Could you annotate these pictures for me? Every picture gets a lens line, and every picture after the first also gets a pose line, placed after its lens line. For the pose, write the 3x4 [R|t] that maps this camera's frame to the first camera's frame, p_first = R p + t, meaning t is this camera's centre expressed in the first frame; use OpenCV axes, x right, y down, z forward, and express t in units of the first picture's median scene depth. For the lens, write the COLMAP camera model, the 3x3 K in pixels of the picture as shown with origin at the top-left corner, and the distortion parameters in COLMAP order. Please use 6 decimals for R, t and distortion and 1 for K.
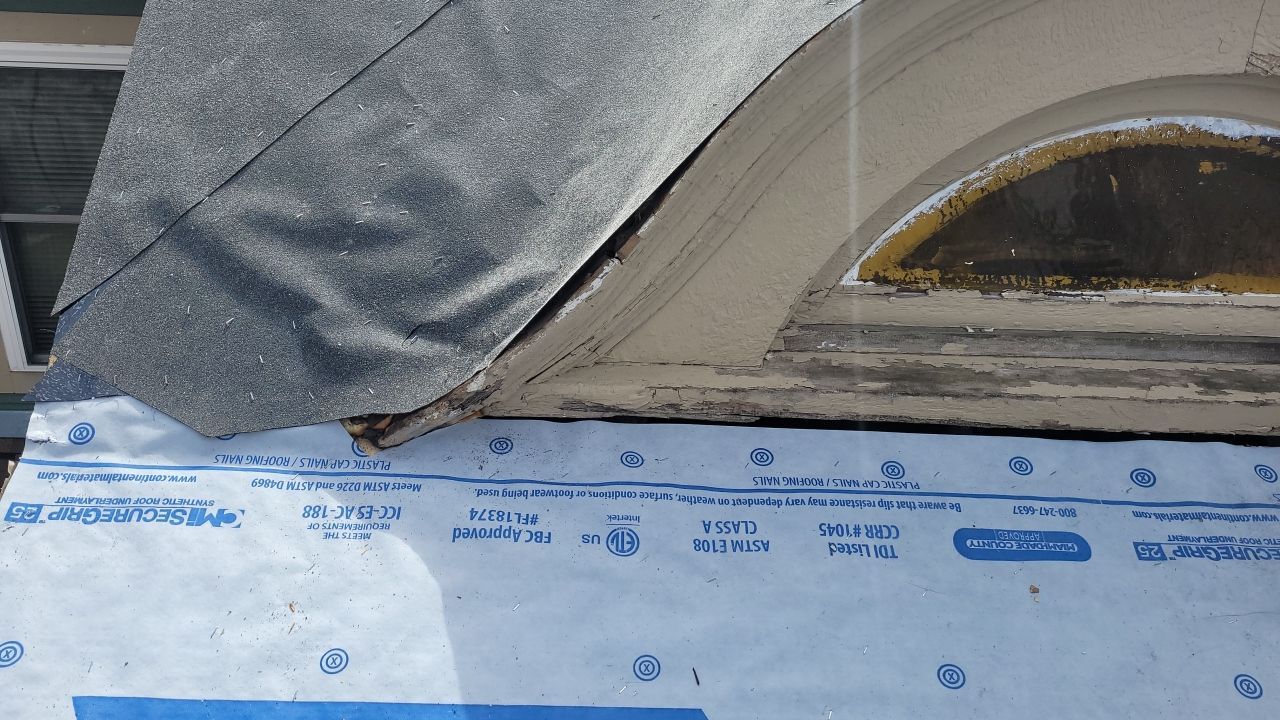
lens RADIAL K [[943.3, 0, 640.0], [0, 943.3, 360.0], [0, 0, 1]] dist [-0.006743, -0.001428]
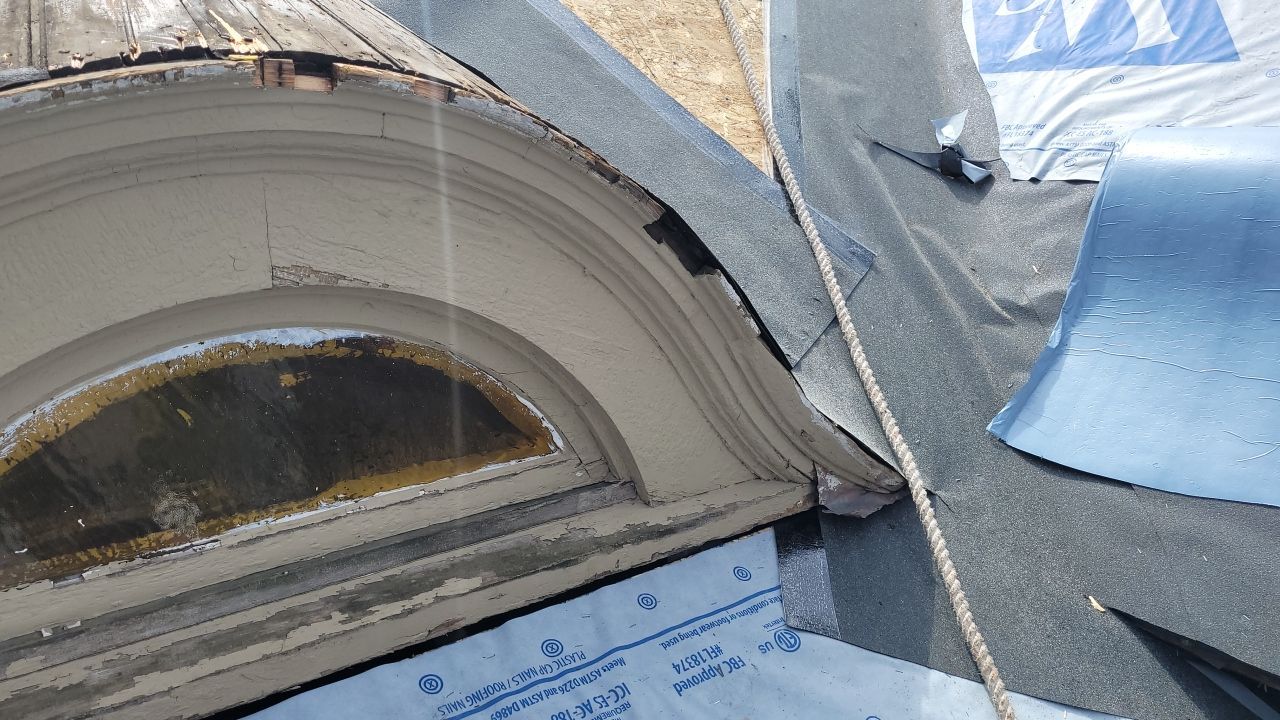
lens RADIAL K [[942.6, 0, 640.0], [0, 942.6, 360.0], [0, 0, 1]] dist [0.008036, 0.003651]
pose [[0.789668, -0.176829, 0.587500, 0.329511], [0.252648, 0.966330, -0.048736, -0.090647], [-0.559101, 0.186916, 0.807755, 0.063863]]
